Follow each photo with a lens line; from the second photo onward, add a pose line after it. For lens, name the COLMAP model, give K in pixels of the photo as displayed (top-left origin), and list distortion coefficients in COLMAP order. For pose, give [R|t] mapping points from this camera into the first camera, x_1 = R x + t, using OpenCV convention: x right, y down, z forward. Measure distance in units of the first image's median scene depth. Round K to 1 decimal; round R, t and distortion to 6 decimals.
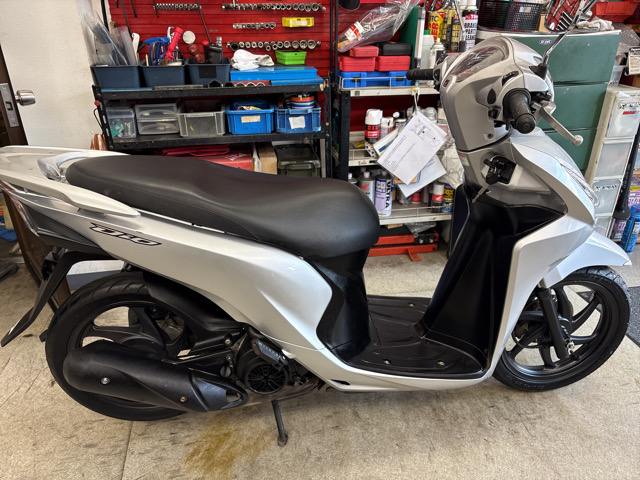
lens RADIAL K [[483.4, 0, 320.6], [0, 483.4, 241.3], [0, 0, 1]] dist [0.041784, -0.047075]
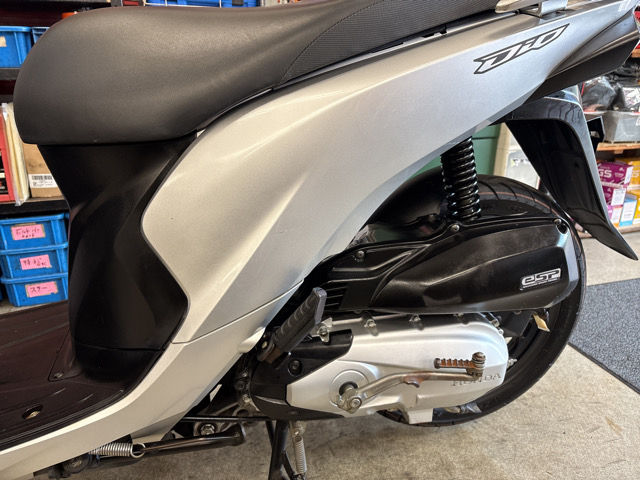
lens RADIAL K [[493.6, 0, 320.0], [0, 493.6, 240.0], [0, 0, 1]] dist [0.004330, -0.004769]
pose [[0.988201, -0.038588, 0.148219, 0.171659], [0.054553, 0.992953, -0.105210, 0.088446], [-0.143115, 0.112055, 0.983342, 0.350549]]
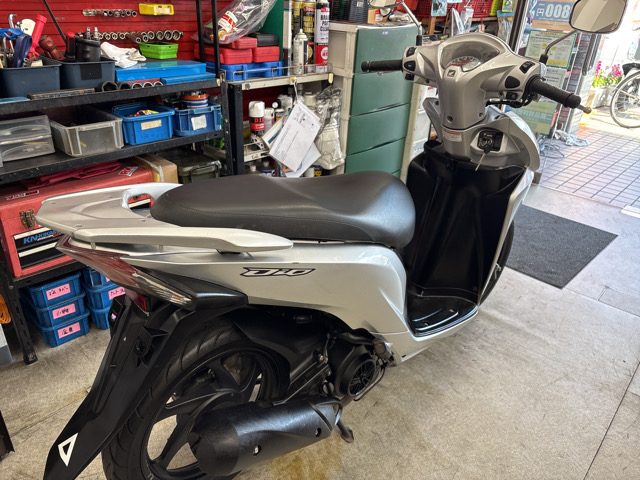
lens RADIAL K [[486.4, 0, 319.7], [0, 486.4, 242.3], [0, 0, 1]] dist [0.018154, -0.012810]
pose [[0.798394, -0.241977, 0.551375, -0.431839], [0.224432, 0.969303, 0.100411, -0.070786], [-0.558747, 0.043579, 0.828193, 0.131904]]
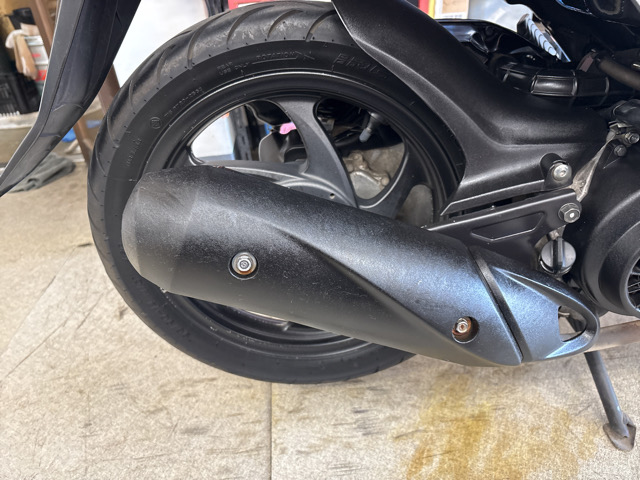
lens RADIAL K [[493.6, 0, 320.0], [0, 493.6, 240.0], [0, 0, 1]] dist [0.004330, -0.004769]
pose [[0.989804, -0.018409, -0.141239, -0.203735], [0.028597, 0.997106, 0.070446, 0.146933], [0.139533, -0.073766, 0.987466, 0.403464]]
